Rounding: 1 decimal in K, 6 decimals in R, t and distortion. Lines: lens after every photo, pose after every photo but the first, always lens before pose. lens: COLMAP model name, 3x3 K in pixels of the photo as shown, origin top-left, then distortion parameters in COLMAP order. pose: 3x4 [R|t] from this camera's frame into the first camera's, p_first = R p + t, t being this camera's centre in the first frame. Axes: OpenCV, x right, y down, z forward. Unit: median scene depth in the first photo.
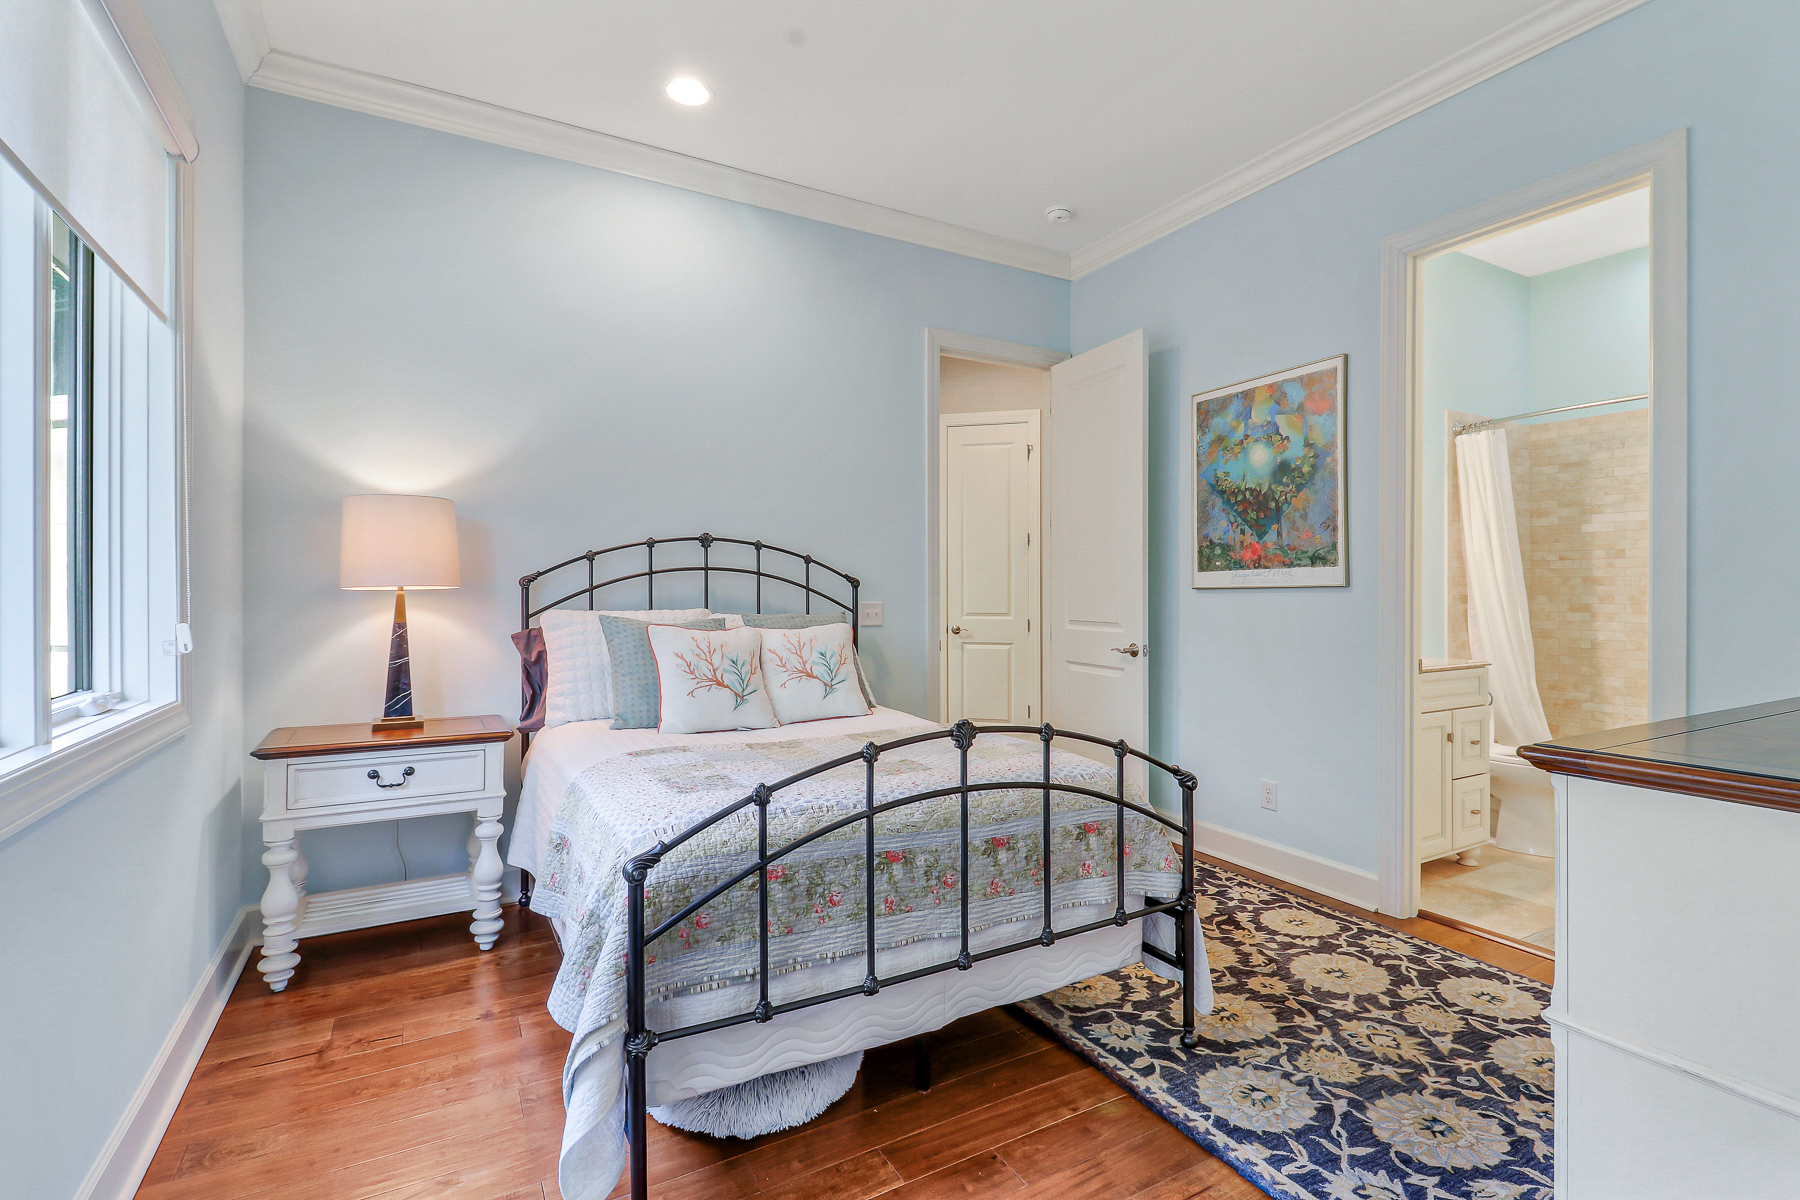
lens RADIAL K [[829.0, 0, 913.8], [0, 829.0, 597.9], [0, 0, 1]] dist [0.016100, -0.010722]
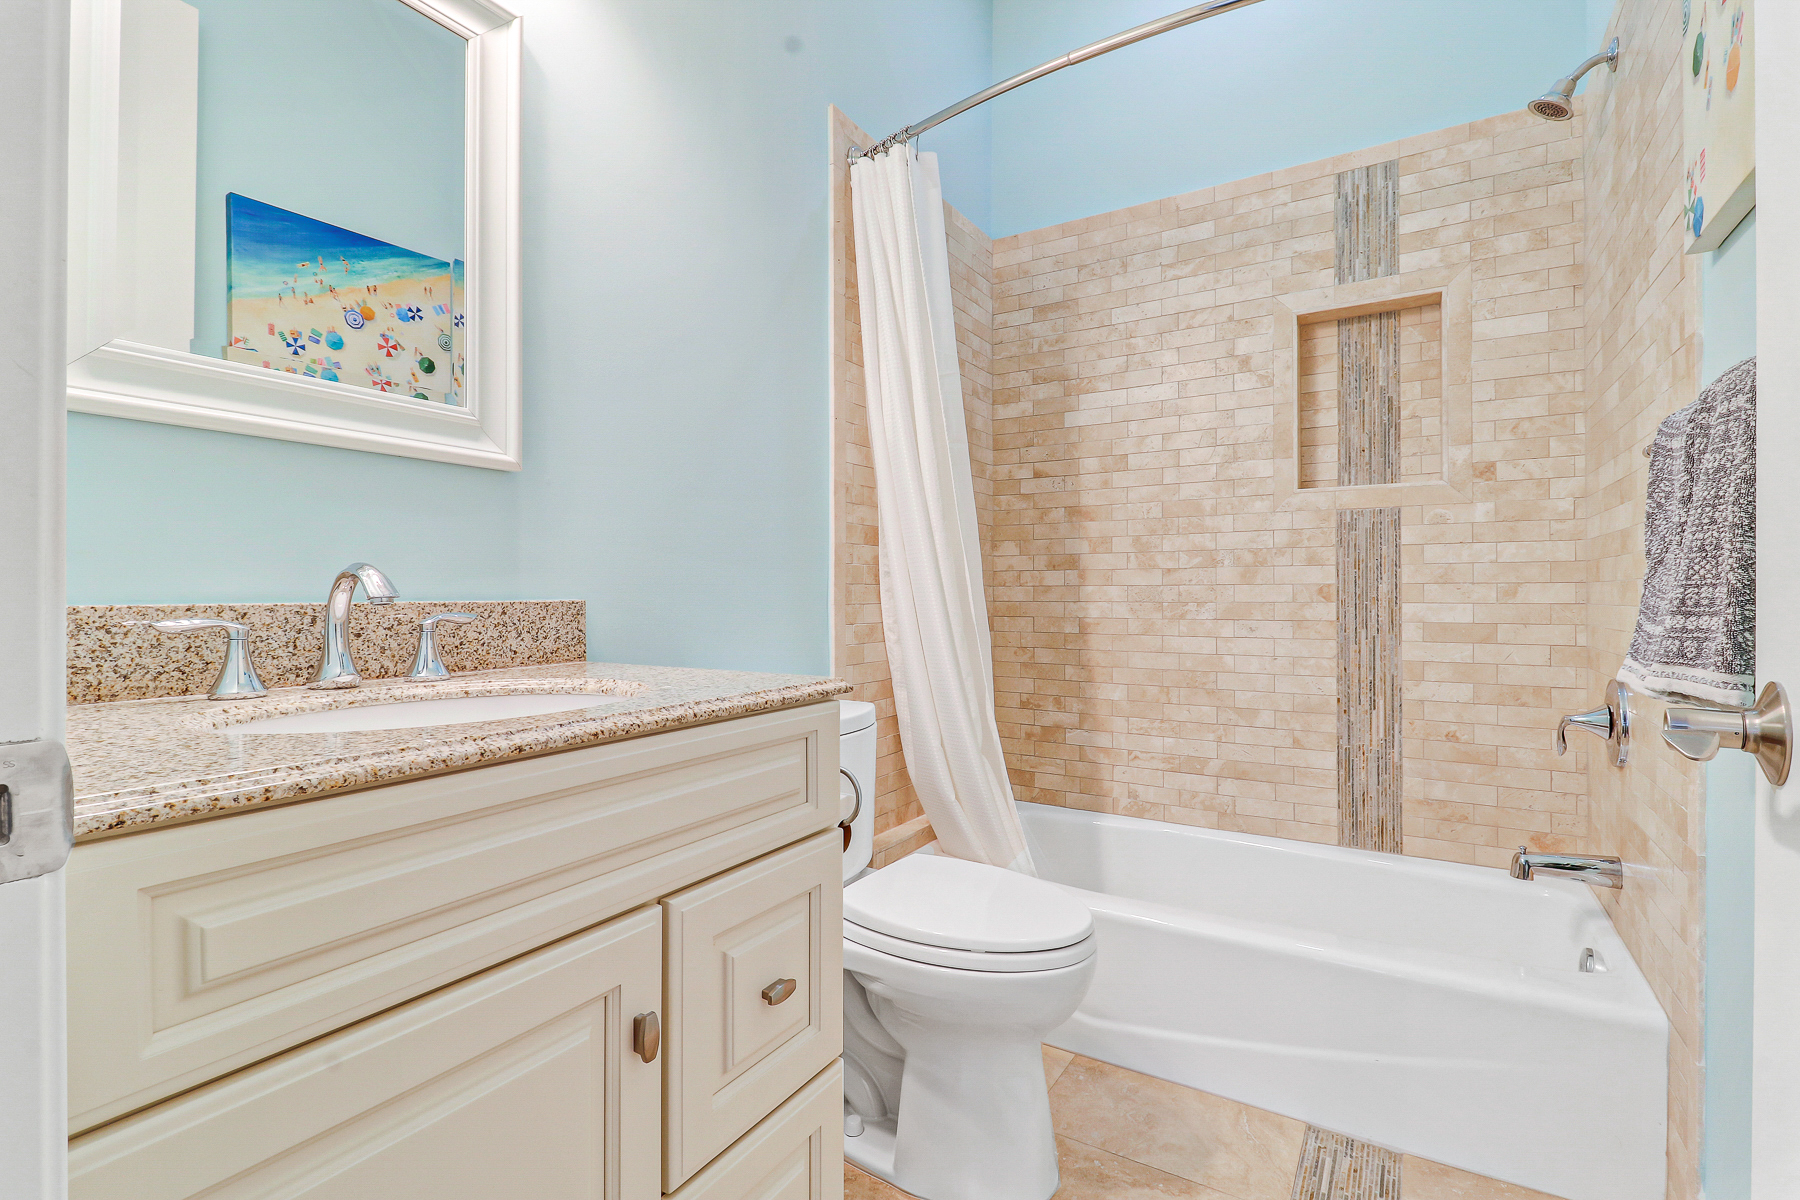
lens RADIAL K [[829.0, 0, 913.8], [0, 829.0, 597.9], [0, 0, 1]] dist [0.016100, -0.010722]
pose [[0.872781, -0.002471, 0.488105, 0.444747], [0.002200, 0.999997, 0.001129, 0.035839], [-0.488106, 0.000088, 0.872784, 0.569748]]
